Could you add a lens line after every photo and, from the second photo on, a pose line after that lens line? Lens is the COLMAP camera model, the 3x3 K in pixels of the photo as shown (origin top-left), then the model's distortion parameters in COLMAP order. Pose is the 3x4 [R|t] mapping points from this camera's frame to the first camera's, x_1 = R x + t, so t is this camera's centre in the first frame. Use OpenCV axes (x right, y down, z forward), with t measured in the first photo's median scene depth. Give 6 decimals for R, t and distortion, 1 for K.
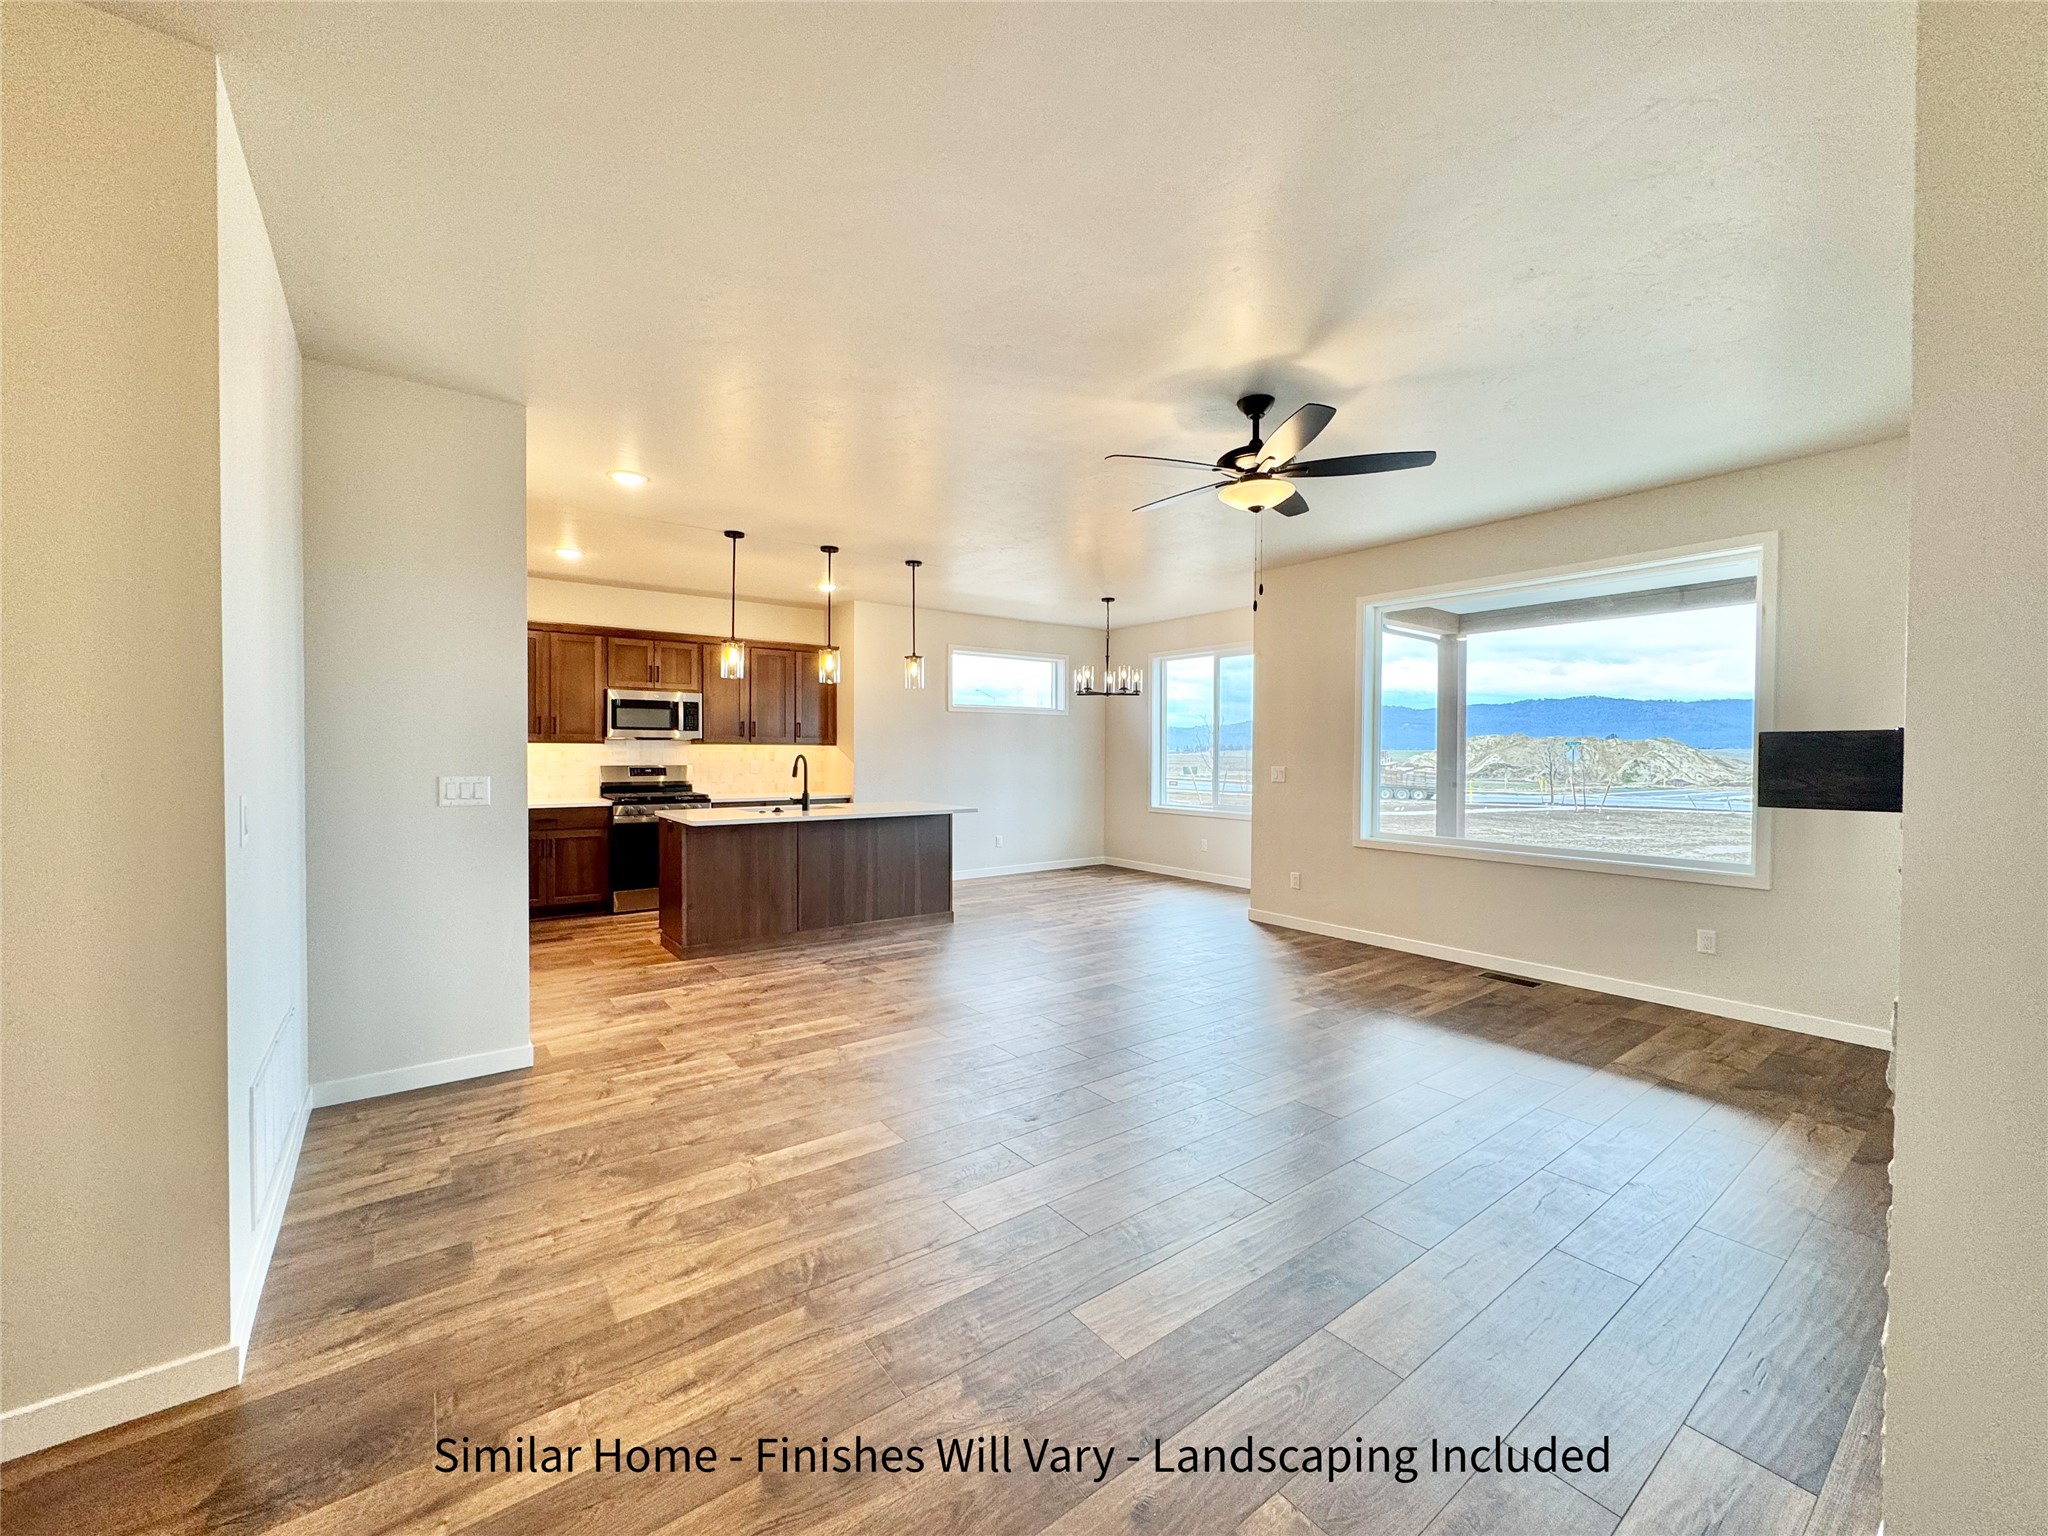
lens RADIAL K [[814.8, 0, 1023.2], [0, 814.8, 764.7], [0, 0, 1]] dist [-0.001619, 0.000661]
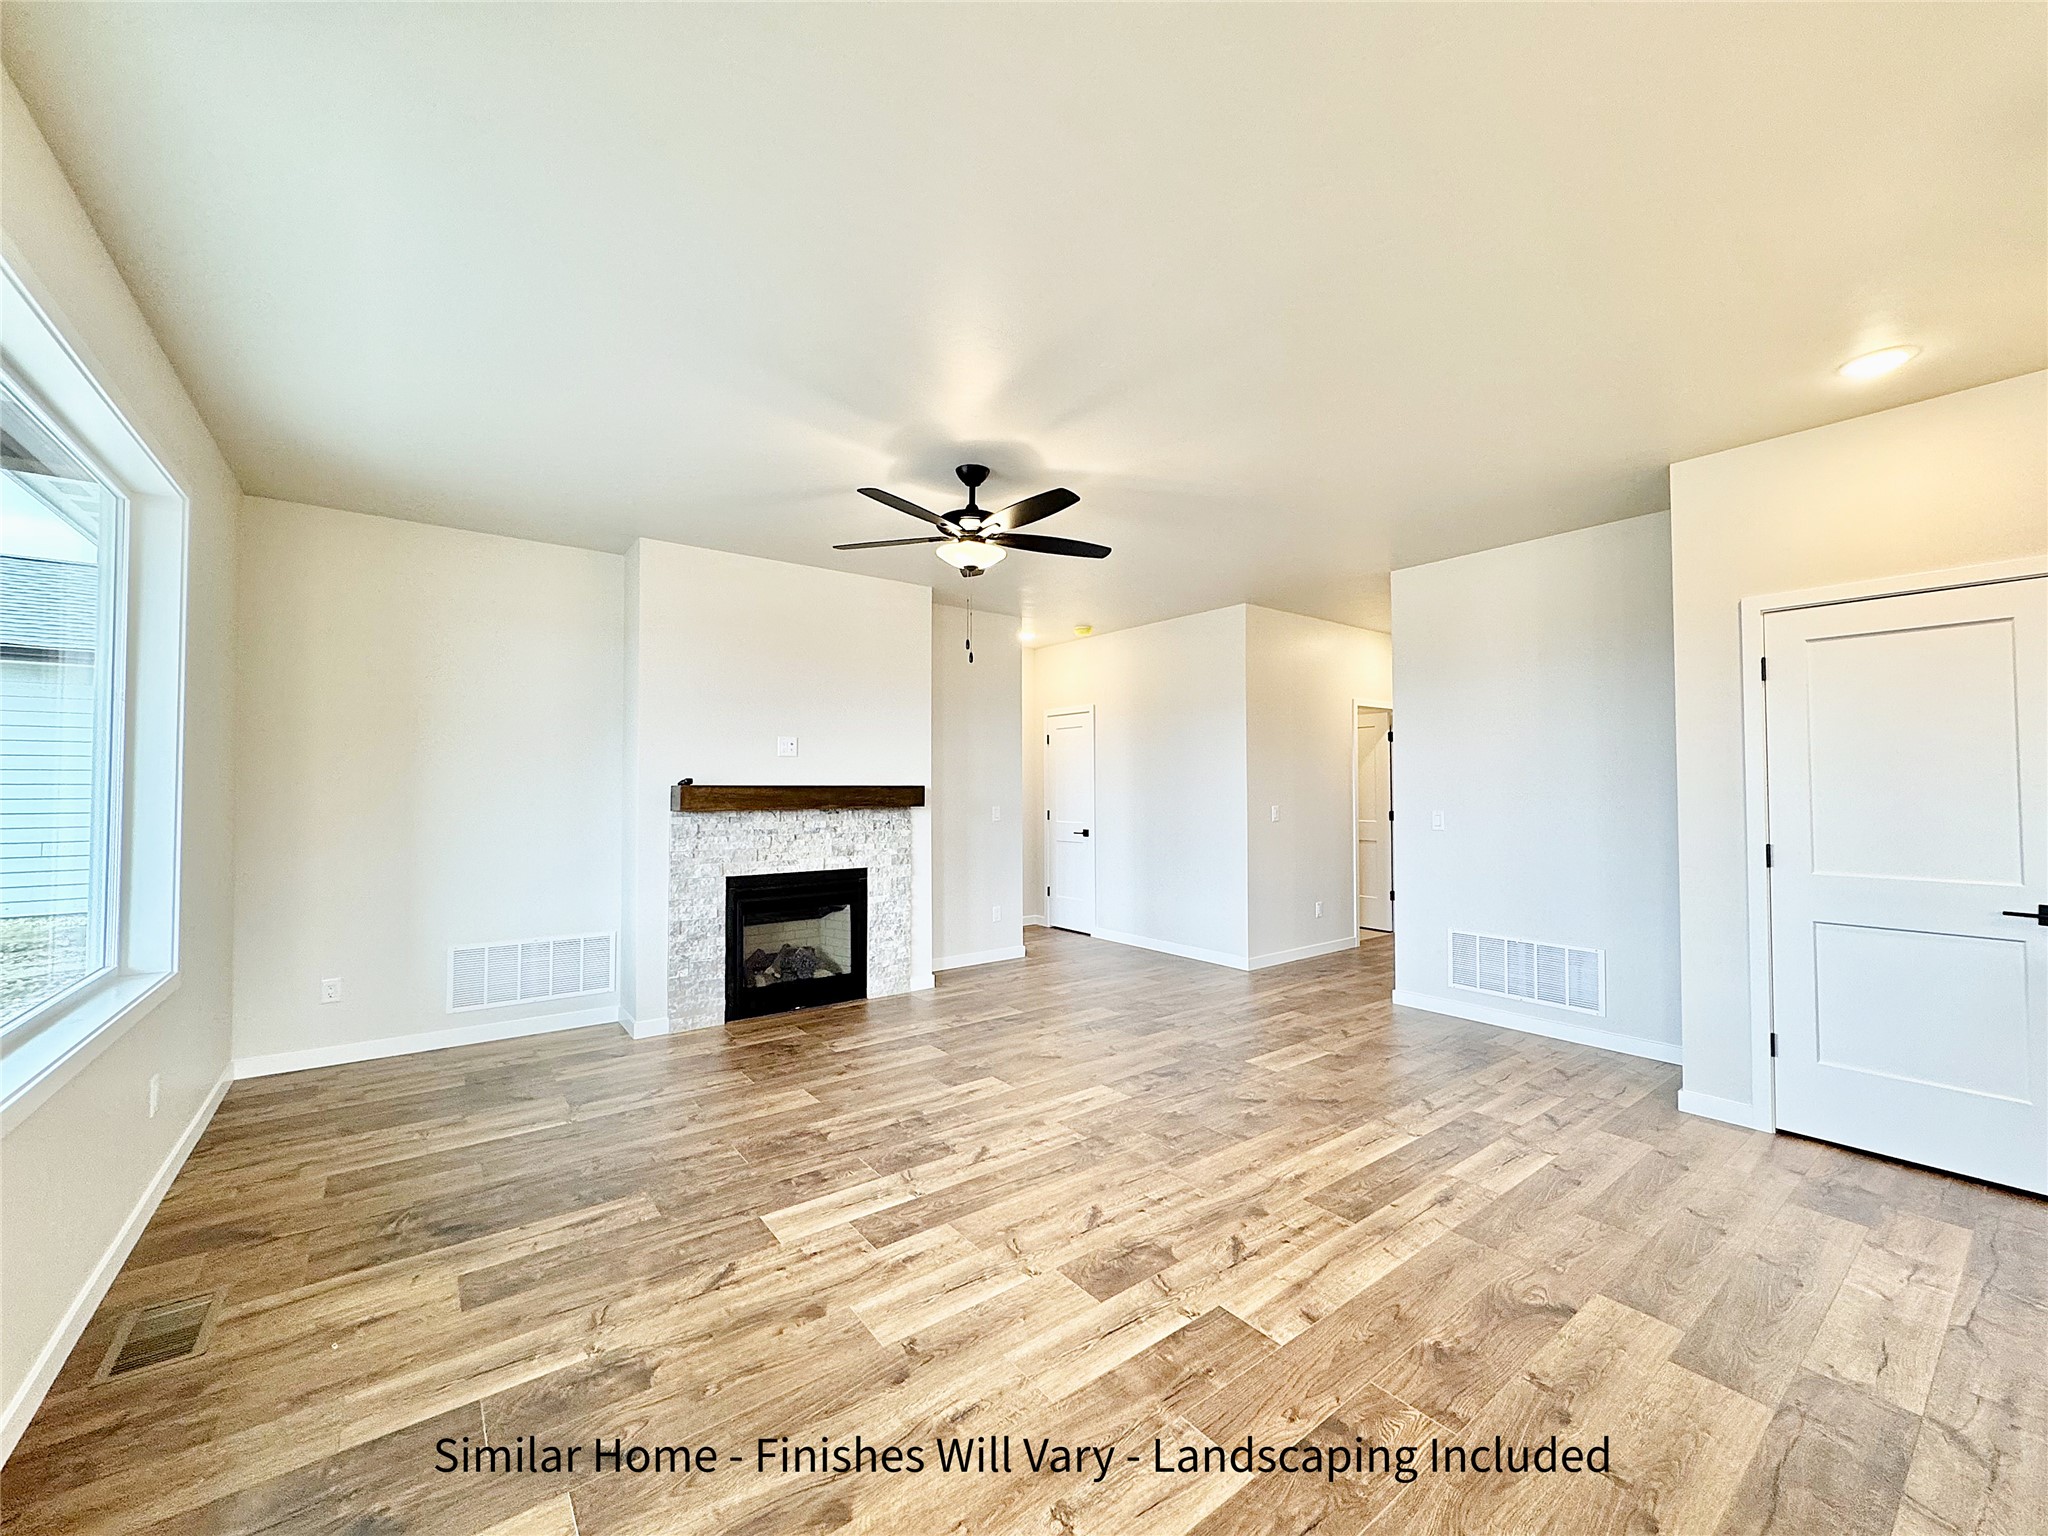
lens RADIAL K [[814.8, 0, 1023.2], [0, 814.8, 764.7], [0, 0, 1]] dist [-0.001619, 0.000661]
pose [[-0.999972, -0.004679, -0.005873, 0.149185], [-0.004618, 0.999936, -0.010346, -0.029360], [0.005921, -0.010319, -0.999929, 1.392499]]
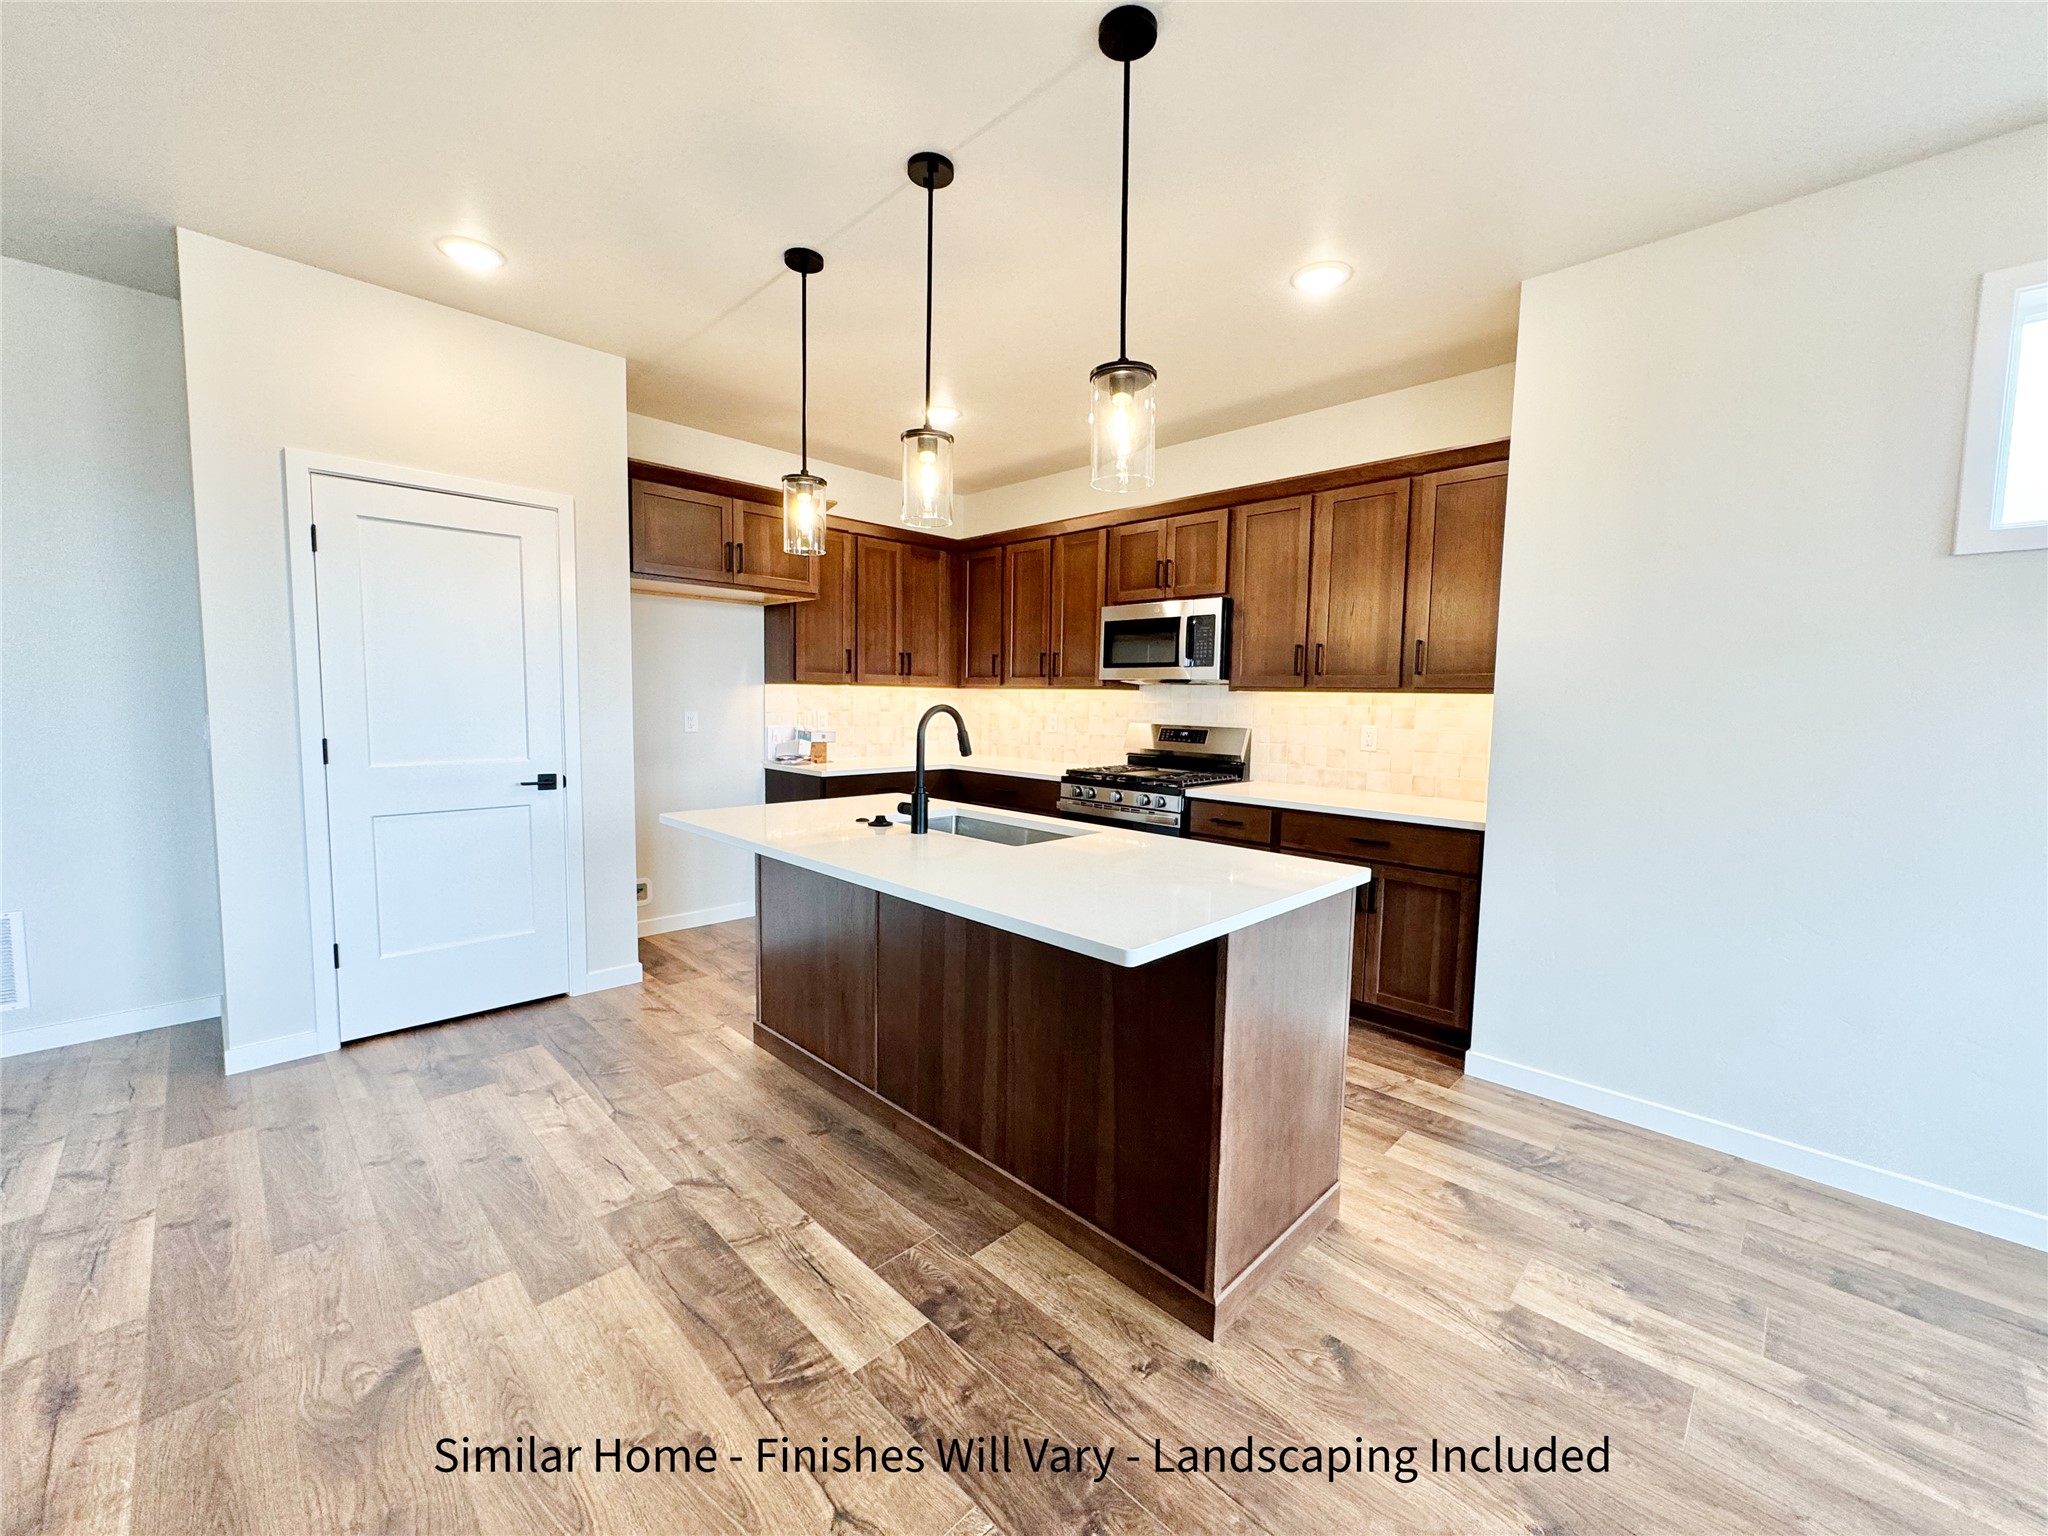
lens RADIAL K [[814.8, 0, 1023.2], [0, 814.8, 764.7], [0, 0, 1]] dist [-0.001619, 0.000661]
pose [[0.145993, 0.079474, -0.986088, 0.198126], [-0.033633, 0.996590, 0.075341, -0.017462], [0.988714, 0.022166, 0.148168, 1.150565]]
